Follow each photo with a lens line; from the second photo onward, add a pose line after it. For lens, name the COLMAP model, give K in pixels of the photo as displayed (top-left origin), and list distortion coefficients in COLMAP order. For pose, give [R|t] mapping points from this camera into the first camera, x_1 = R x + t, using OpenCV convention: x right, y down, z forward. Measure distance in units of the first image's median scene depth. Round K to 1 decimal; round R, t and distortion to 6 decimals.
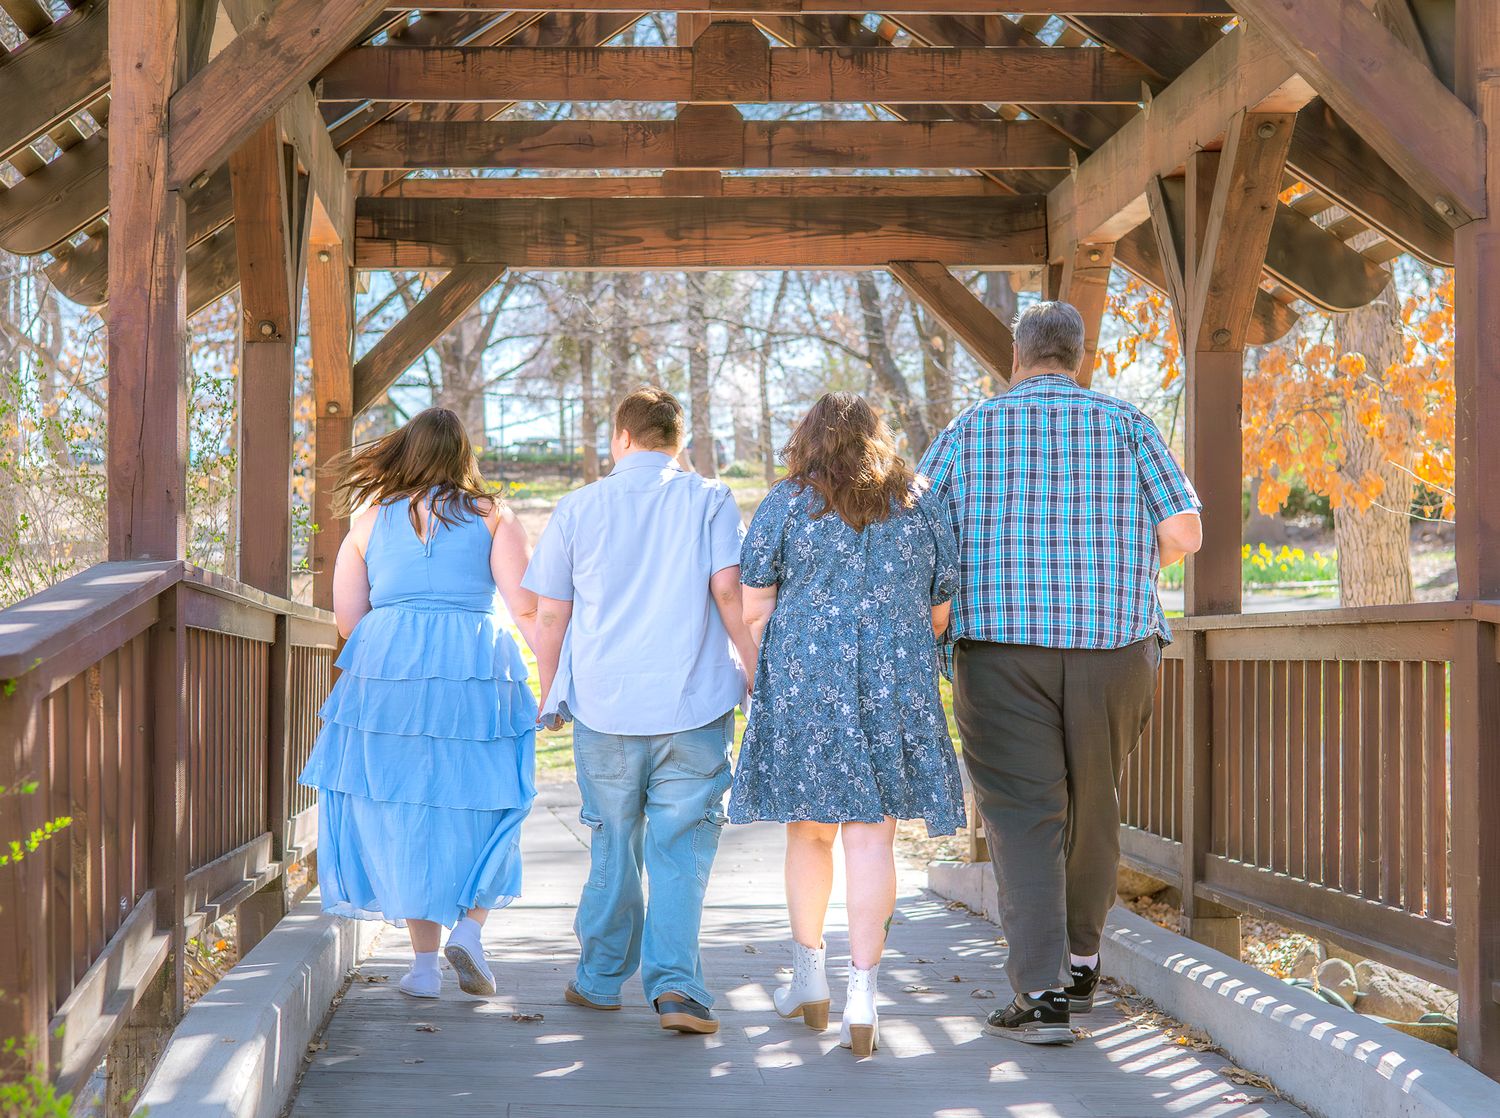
lens RADIAL K [[2069.3, 0, 744.6], [0, 2069.3, 558.0], [0, 0, 1]] dist [0.083695, 0.000000]
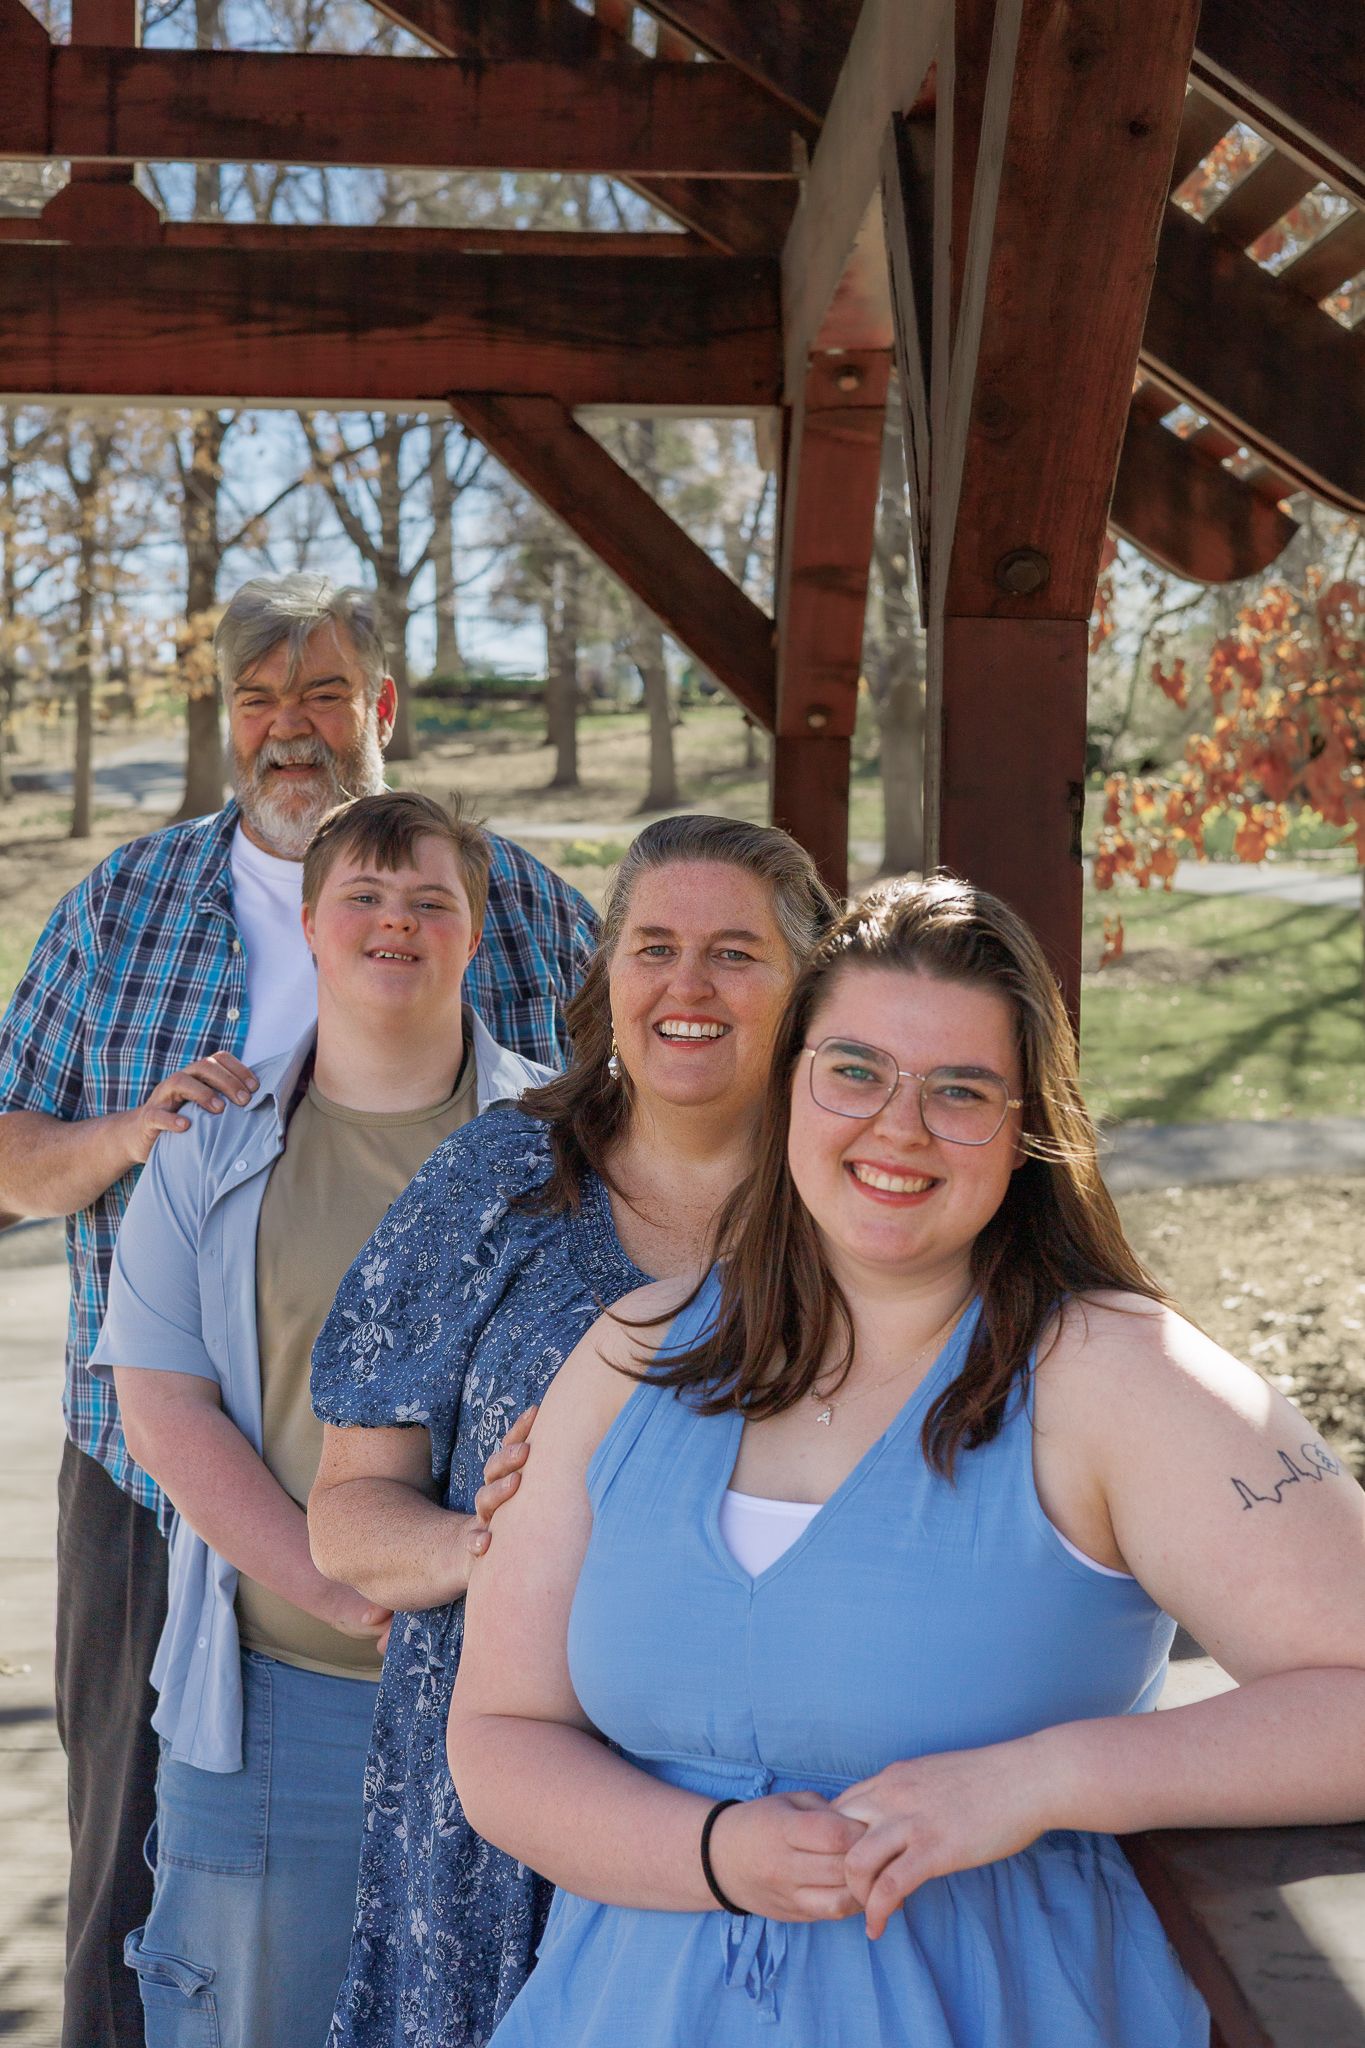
lens RADIAL K [[2904.6, 0, 687.4], [0, 2904.6, 1026.6], [0, 0, 1]] dist [0.074111, 0.000000]
pose [[0.998715, 0.007818, 0.050073, 0.092147], [-0.010551, 0.998455, 0.054560, -0.035592], [-0.049569, -0.055019, 0.997254, 0.326415]]
